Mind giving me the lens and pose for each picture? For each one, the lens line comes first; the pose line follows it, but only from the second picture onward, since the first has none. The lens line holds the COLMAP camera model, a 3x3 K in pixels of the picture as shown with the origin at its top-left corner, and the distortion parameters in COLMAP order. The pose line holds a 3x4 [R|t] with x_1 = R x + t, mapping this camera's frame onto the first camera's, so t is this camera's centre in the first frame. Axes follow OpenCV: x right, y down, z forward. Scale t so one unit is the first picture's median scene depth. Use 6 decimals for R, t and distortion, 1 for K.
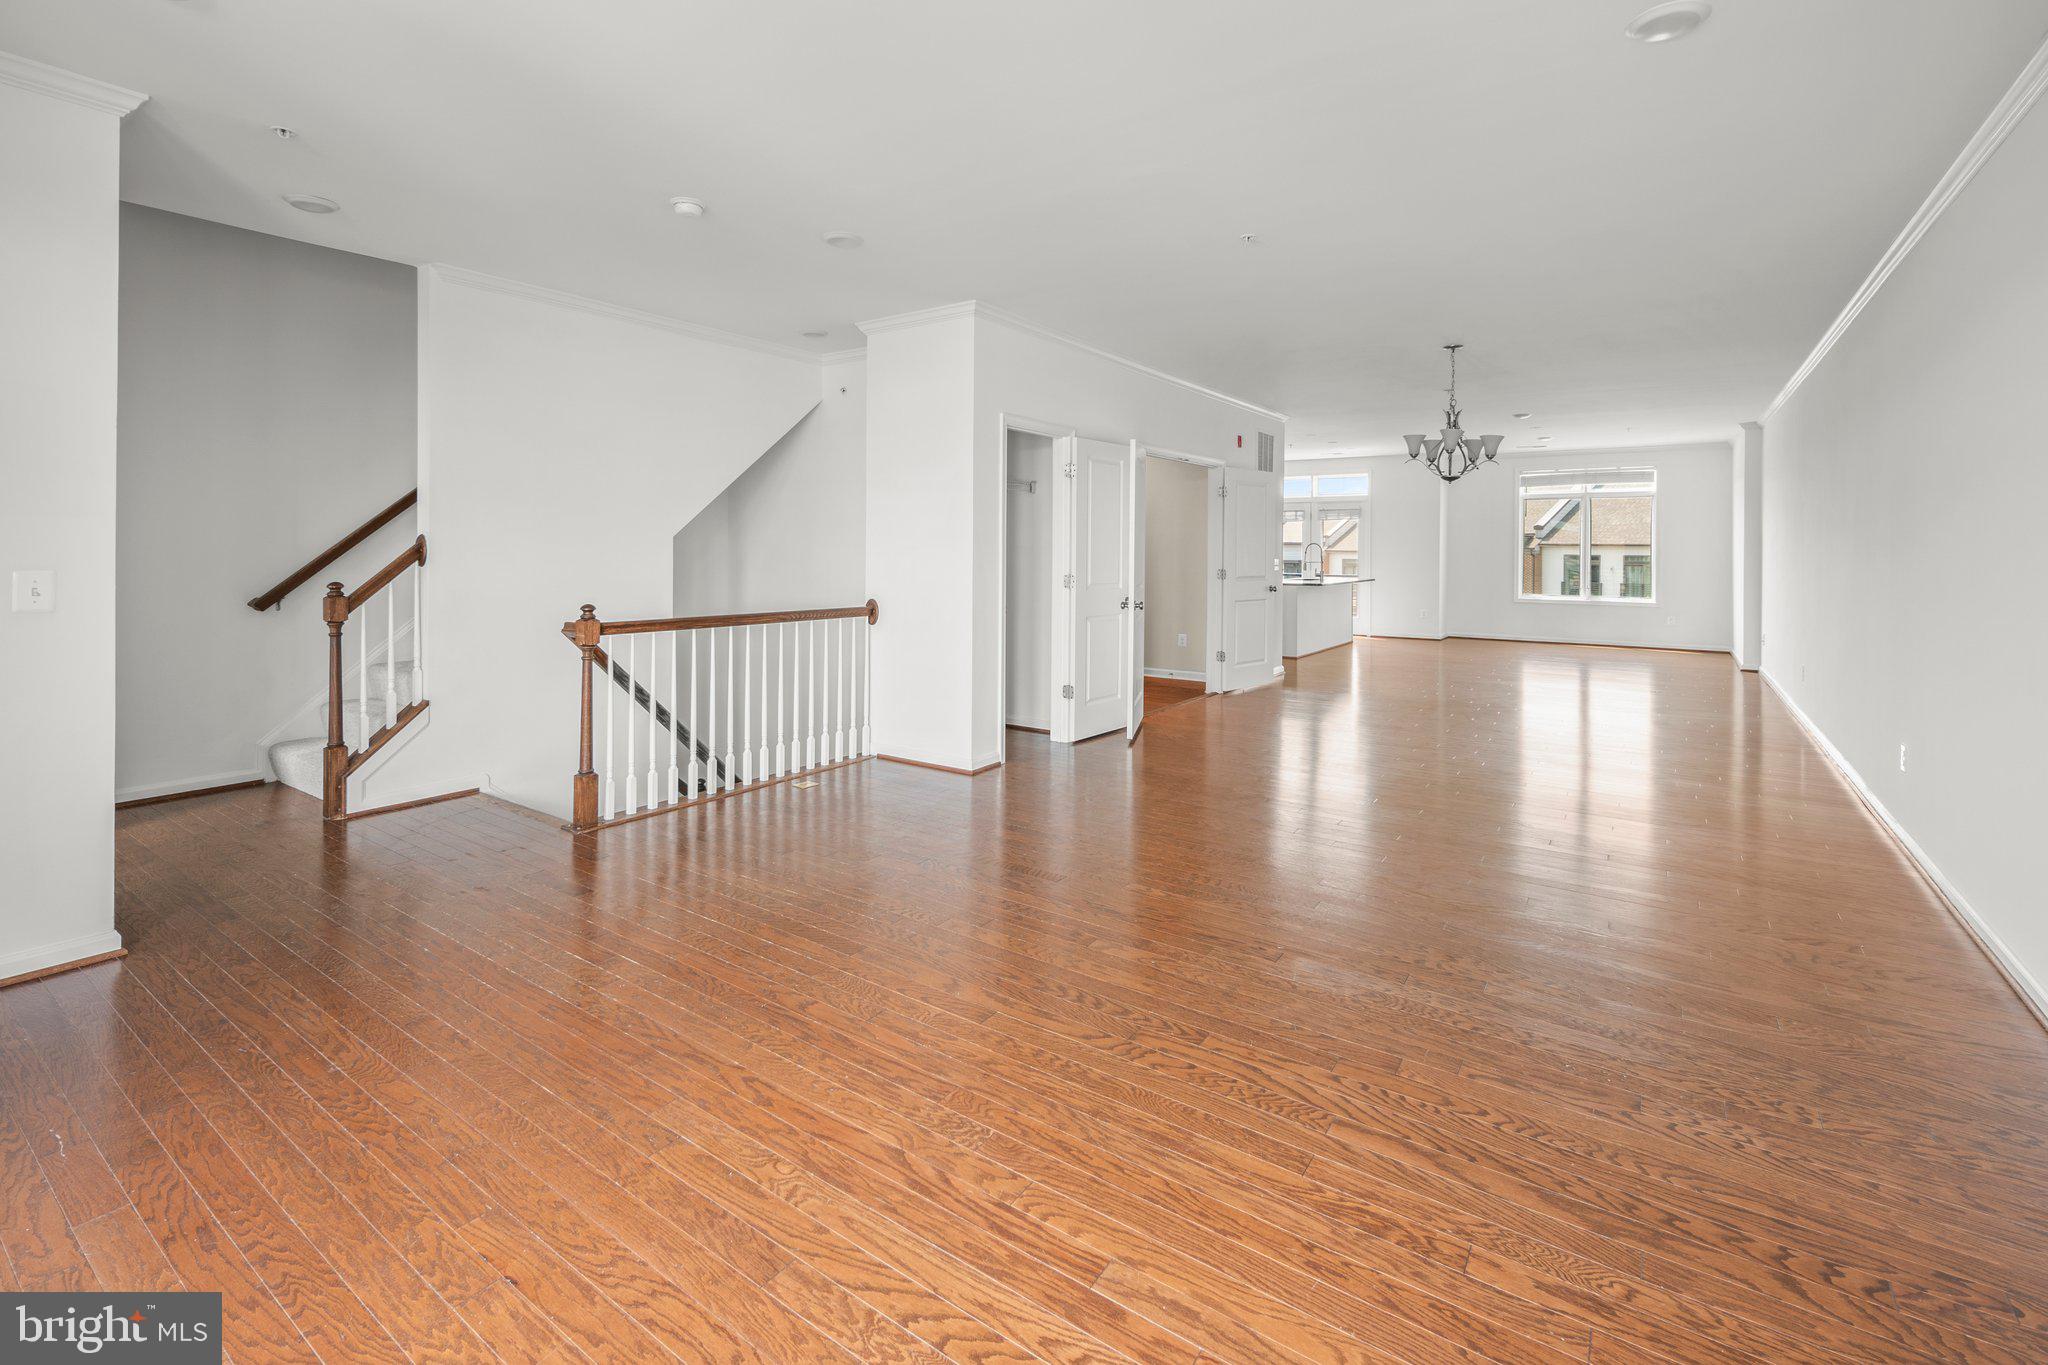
lens RADIAL K [[904.2, 0, 1013.0], [0, 904.2, 673.7], [0, 0, 1]] dist [-0.000465, 0.001116]
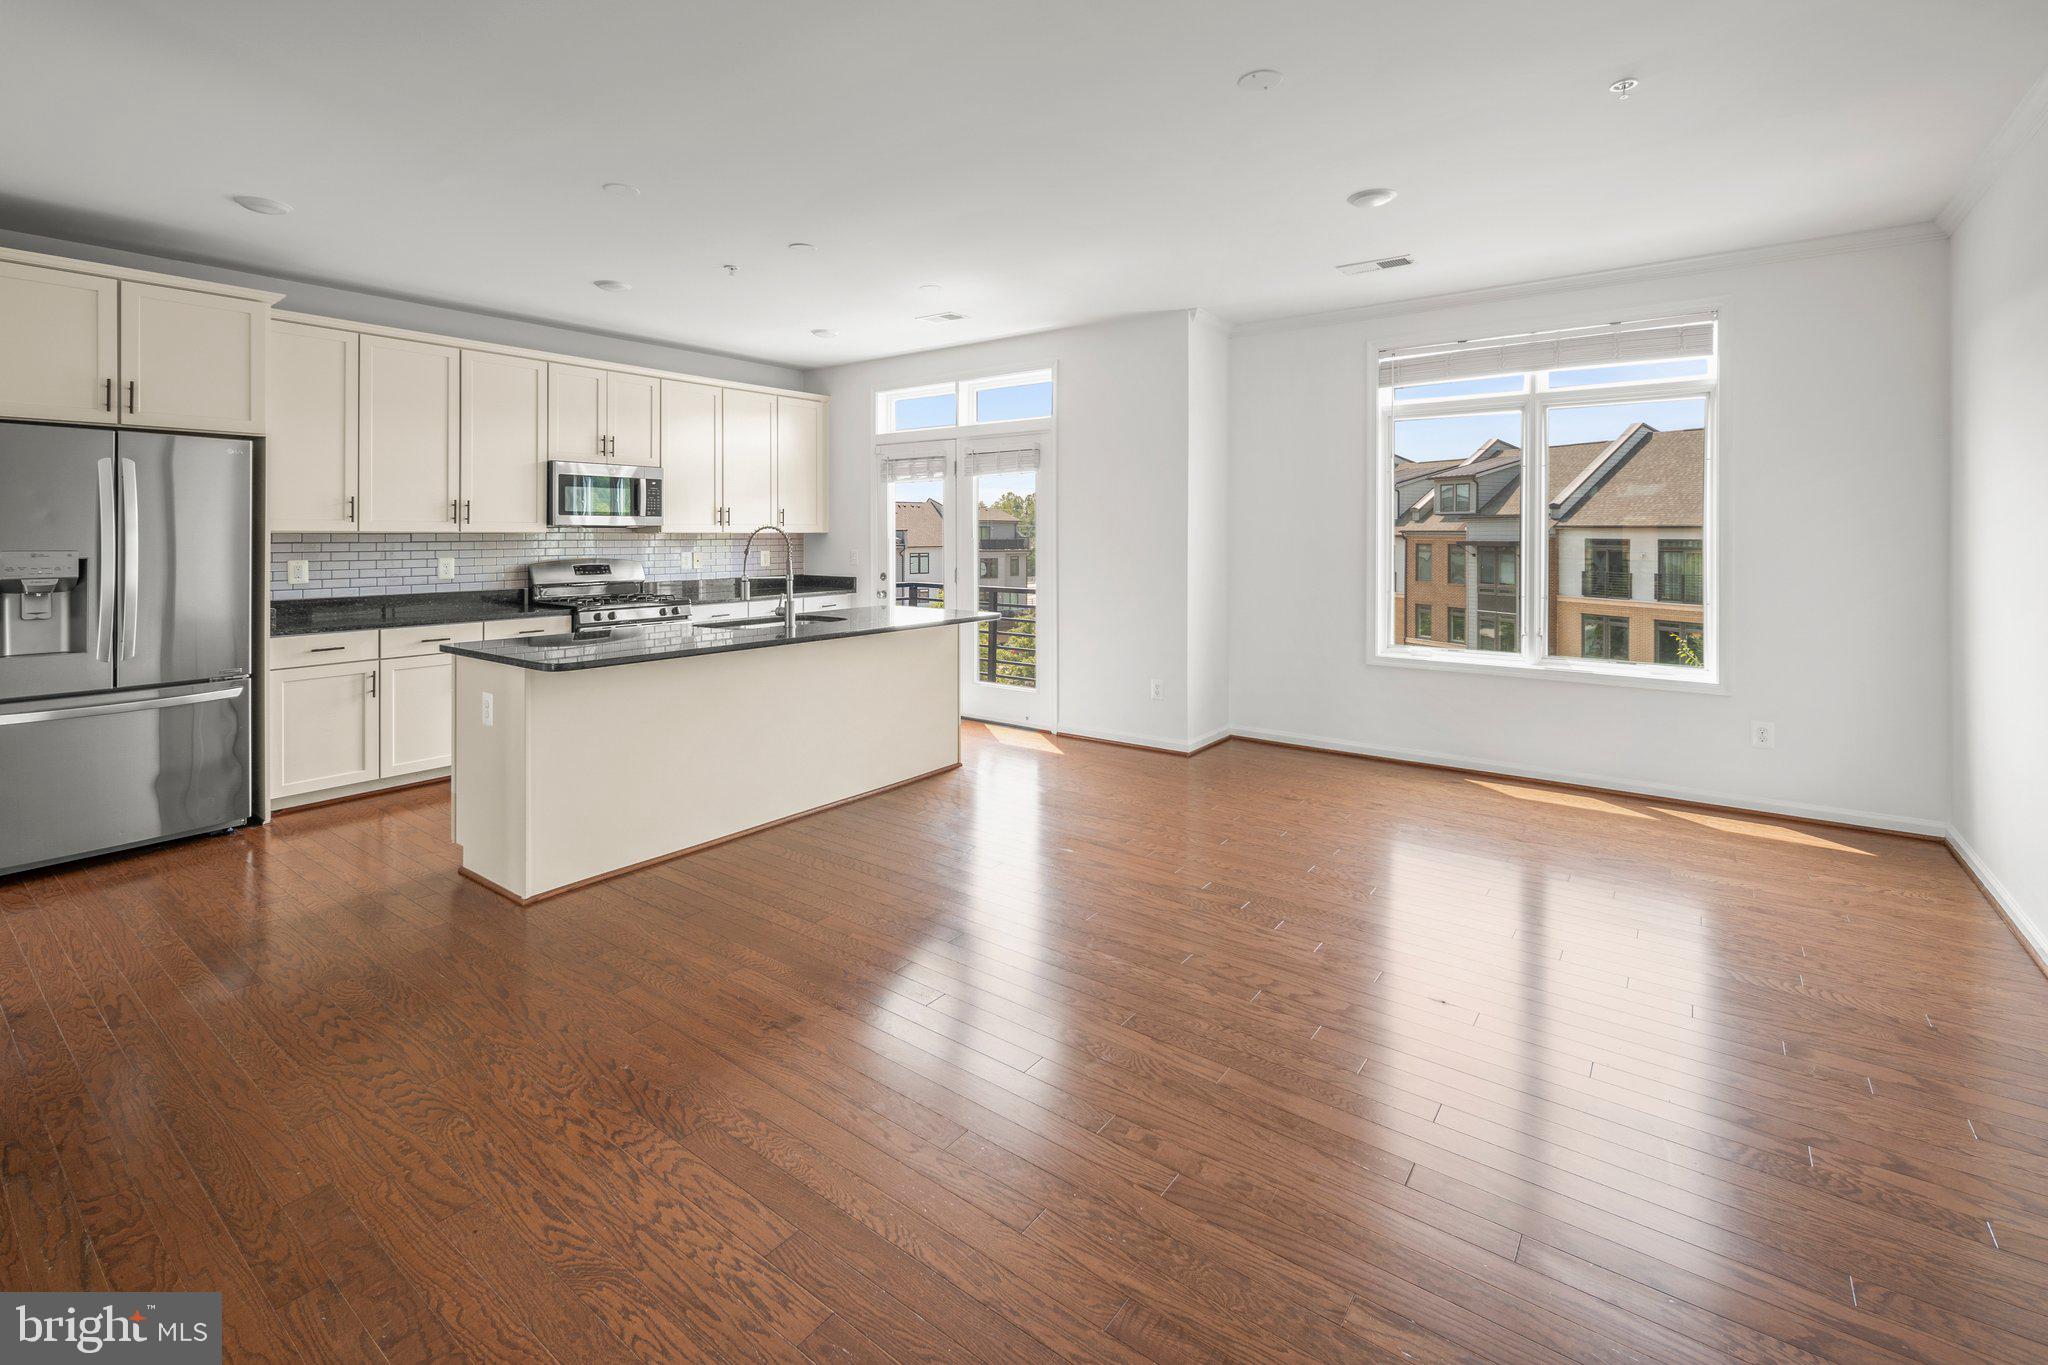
lens RADIAL K [[904.2, 0, 1009.5], [0, 904.2, 664.8], [0, 0, 1]] dist [-0.000465, 0.001116]
pose [[0.999515, 0.001505, -0.031091, 0.436847], [-0.001249, 0.999965, 0.008237, -0.089636], [0.031102, -0.008194, 0.999483, 0.625991]]
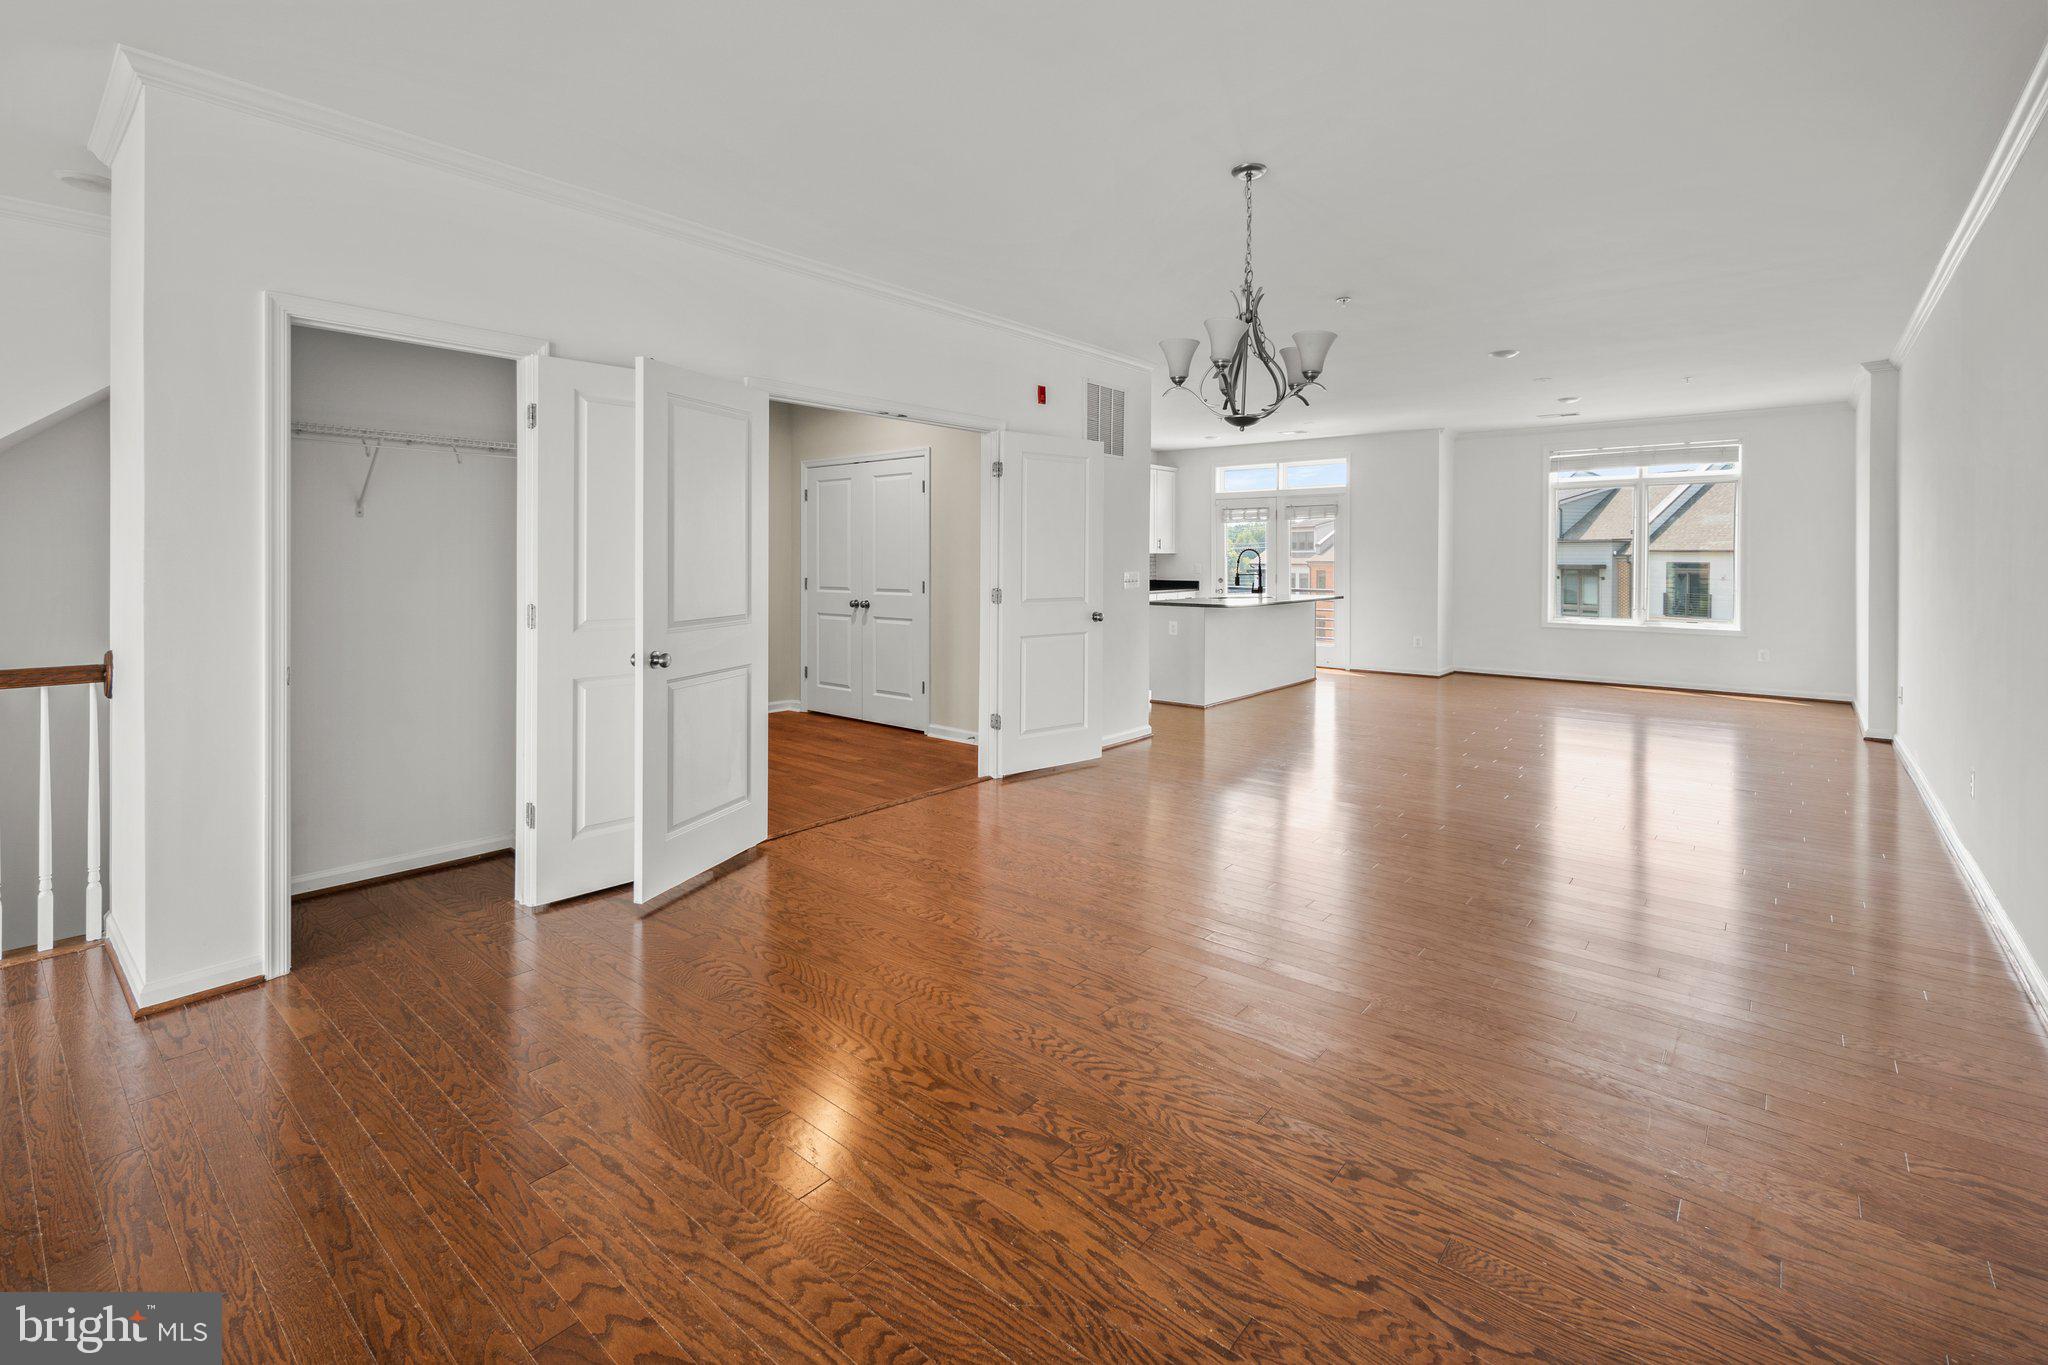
lens RADIAL K [[904.2, 0, 1017.2], [0, 904.2, 673.2], [0, 0, 1]] dist [-0.000465, 0.001116]
pose [[0.996233, 0.010159, -0.086120, 0.205842], [-0.010876, 0.999910, -0.007862, -0.033815], [0.086032, 0.008769, 0.996254, 0.241788]]
